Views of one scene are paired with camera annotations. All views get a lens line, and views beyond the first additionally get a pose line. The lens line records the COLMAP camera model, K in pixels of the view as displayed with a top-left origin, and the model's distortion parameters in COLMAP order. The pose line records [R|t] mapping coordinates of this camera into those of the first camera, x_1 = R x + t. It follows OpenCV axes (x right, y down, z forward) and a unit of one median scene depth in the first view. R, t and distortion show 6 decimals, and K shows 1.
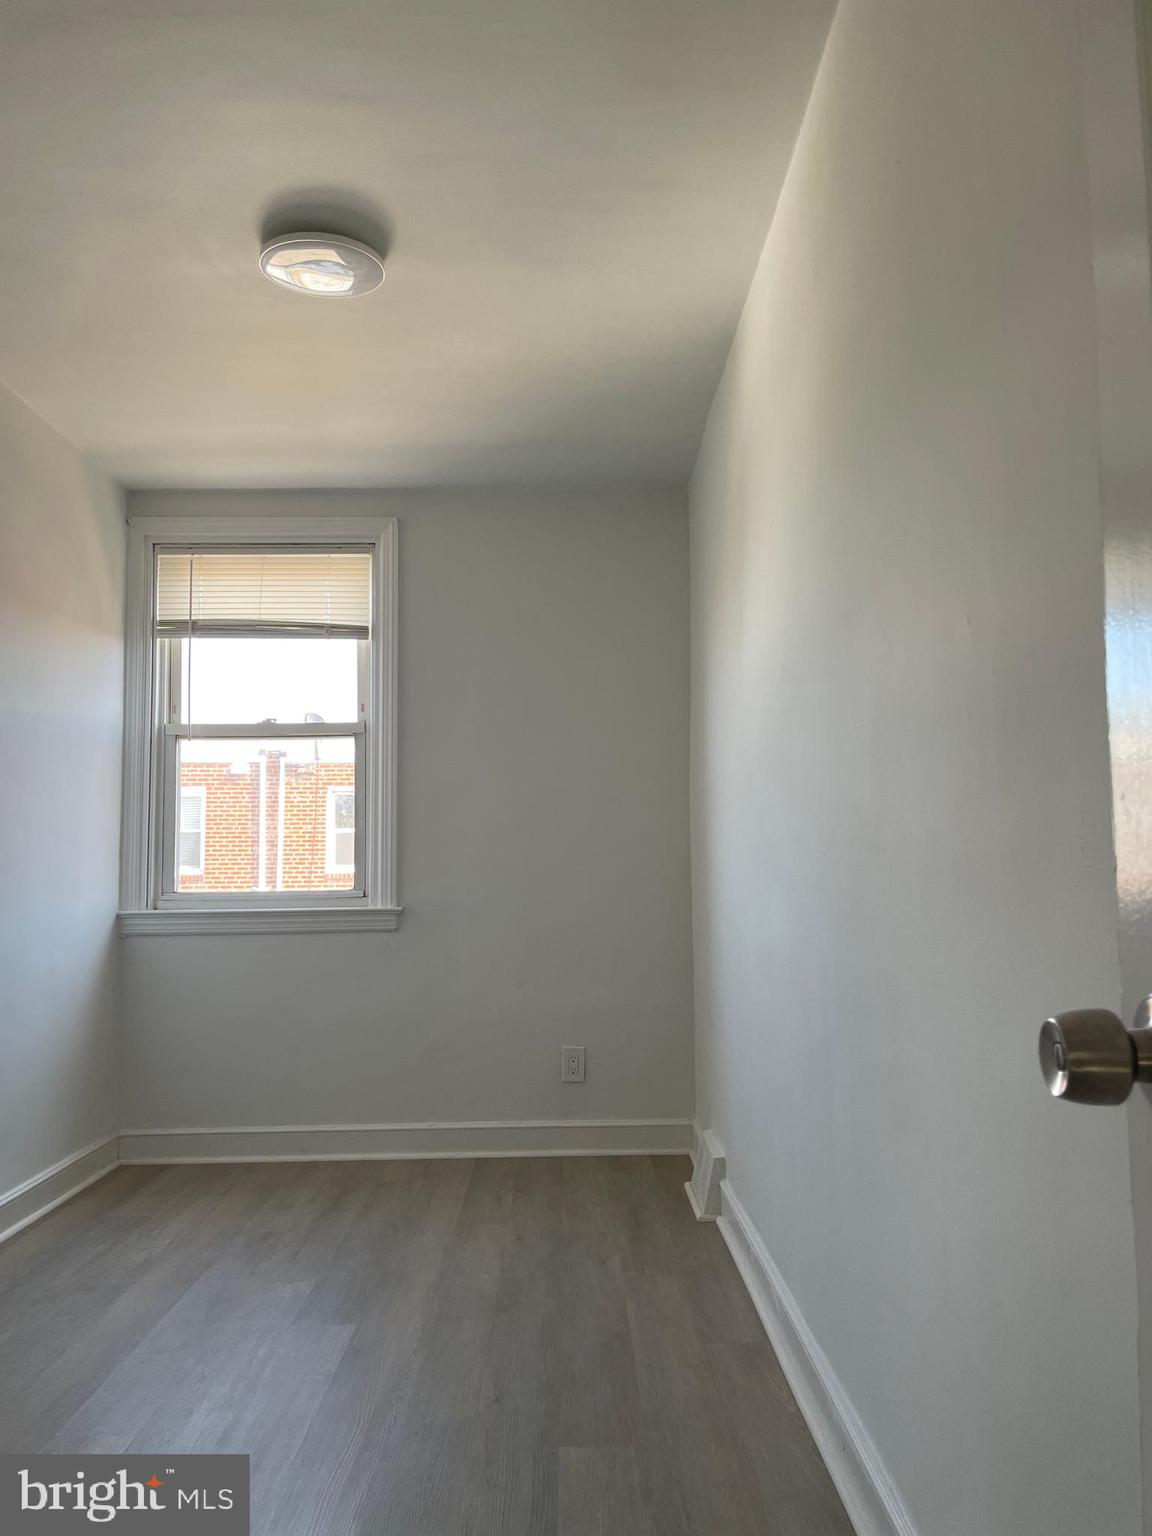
lens RADIAL K [[1076.1, 0, 576.0], [0, 1076.1, 831.9], [0, 0, 1]] dist [-0.002544, -0.095873]
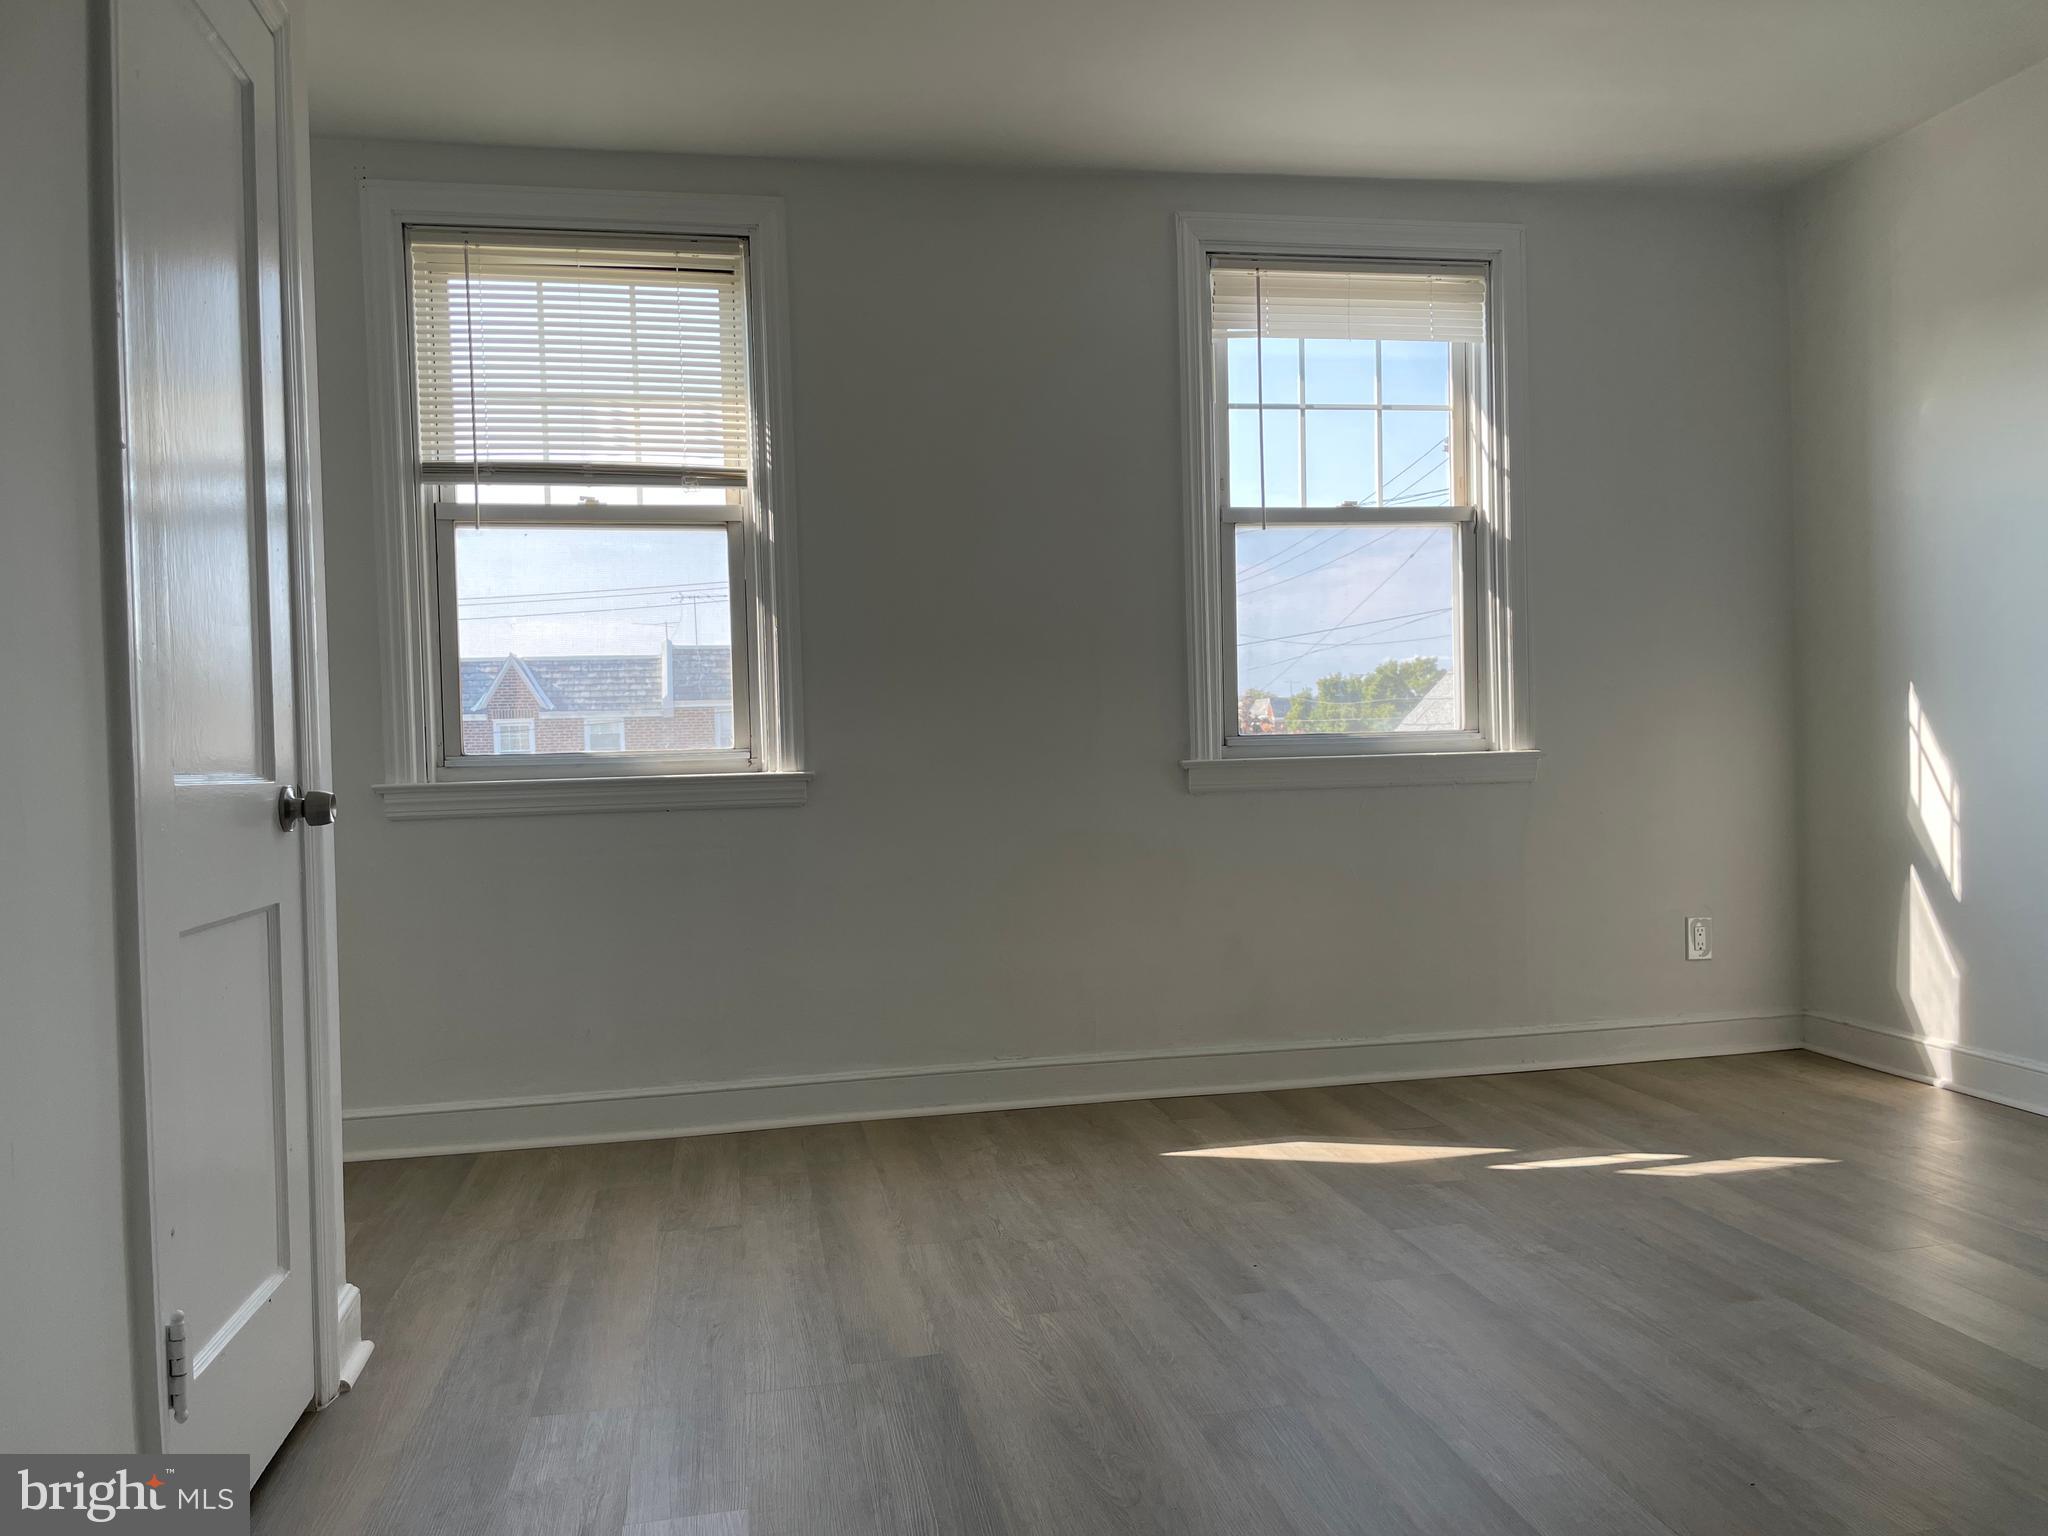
lens RADIAL K [[1524.2, 0, 1024.0], [0, 1524.2, 768.0], [0, 0, 1]] dist [0.083914, -0.122835]
pose [[0.989094, -0.020377, 0.145872, -0.171498], [0.010451, 0.997597, 0.068488, 0.000992], [-0.146917, -0.066217, 0.986930, -0.006760]]
